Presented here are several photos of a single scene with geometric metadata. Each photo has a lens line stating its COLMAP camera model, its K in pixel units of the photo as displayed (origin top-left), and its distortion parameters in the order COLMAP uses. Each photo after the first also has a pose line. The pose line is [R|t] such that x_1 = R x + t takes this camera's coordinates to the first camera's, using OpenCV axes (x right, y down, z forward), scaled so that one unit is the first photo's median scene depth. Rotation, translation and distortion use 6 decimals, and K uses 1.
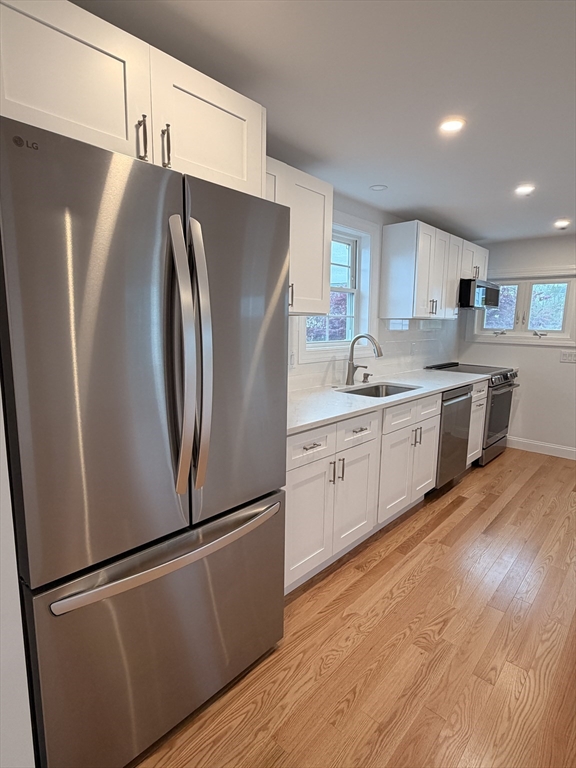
lens RADIAL K [[409.3, 0, 288.0], [0, 409.3, 384.0], [0, 0, 1]] dist [-0.001358, 0.000961]
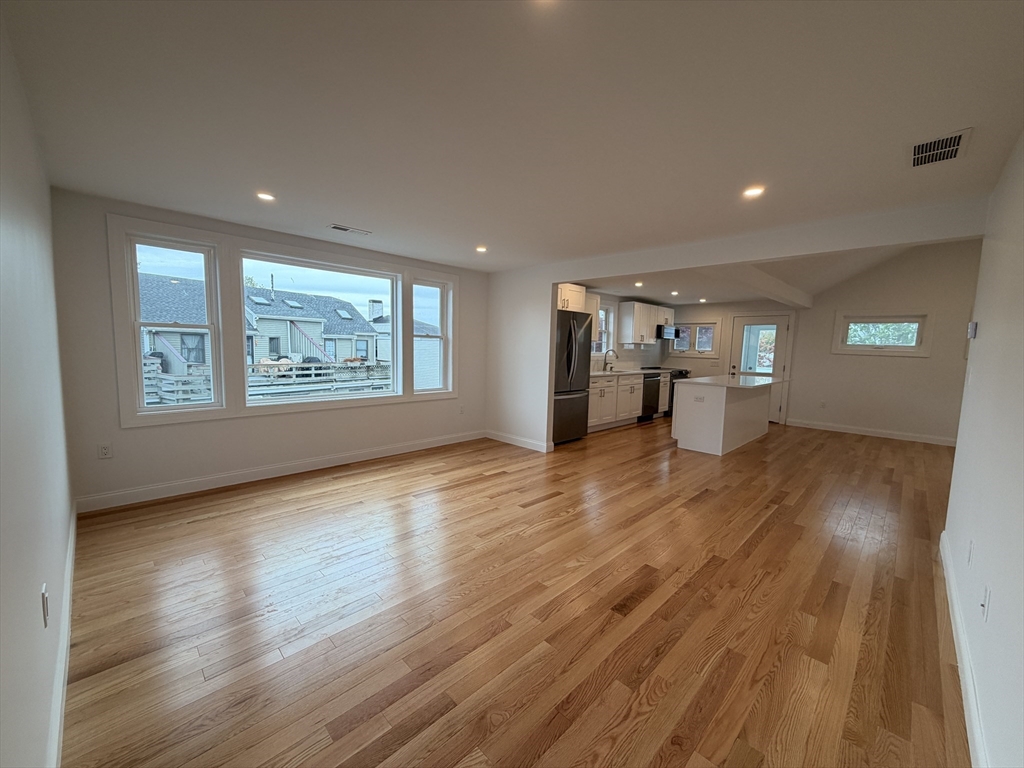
lens RADIAL K [[405.5, 0, 509.3], [0, 405.5, 385.5], [0, 0, 1]] dist [-0.001461, 0.000336]
pose [[0.998588, 0.015059, -0.050951, -0.267524], [-0.018015, 0.998150, -0.058066, 0.223719], [0.049982, 0.058902, 0.997012, -1.303930]]
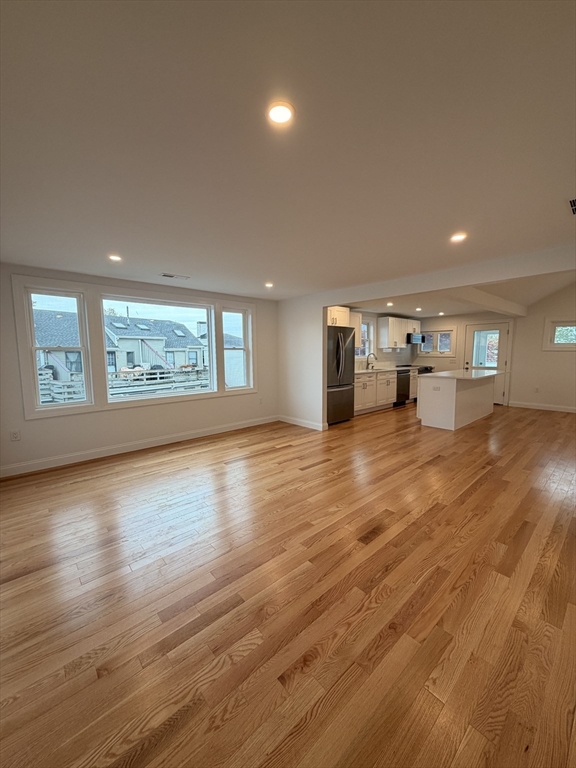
lens RADIAL K [[304.1, 0, 286.8], [0, 304.1, 382.4], [0, 0, 1]] dist [-0.001461, 0.000336]
pose [[0.994257, -0.013568, -0.106155, -0.212535], [0.007740, 0.998450, -0.055120, 0.221012], [0.106738, 0.053982, 0.992821, -1.348449]]
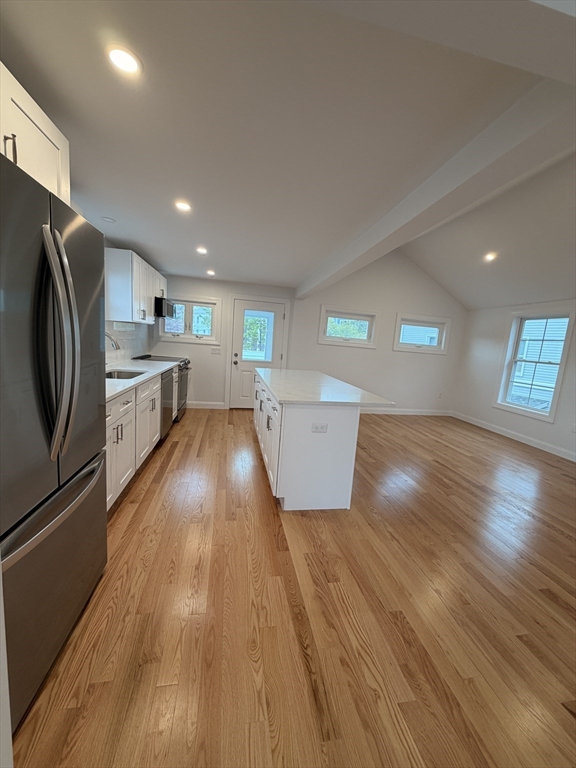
lens RADIAL K [[304.1, 0, 286.8], [0, 304.1, 382.4], [0, 0, 1]] dist [-0.001461, 0.000336]
pose [[0.605274, -0.082242, 0.791757, -0.211490], [0.057264, 0.996570, 0.059740, 0.010538], [-0.793955, 0.009180, 0.607908, -0.029812]]
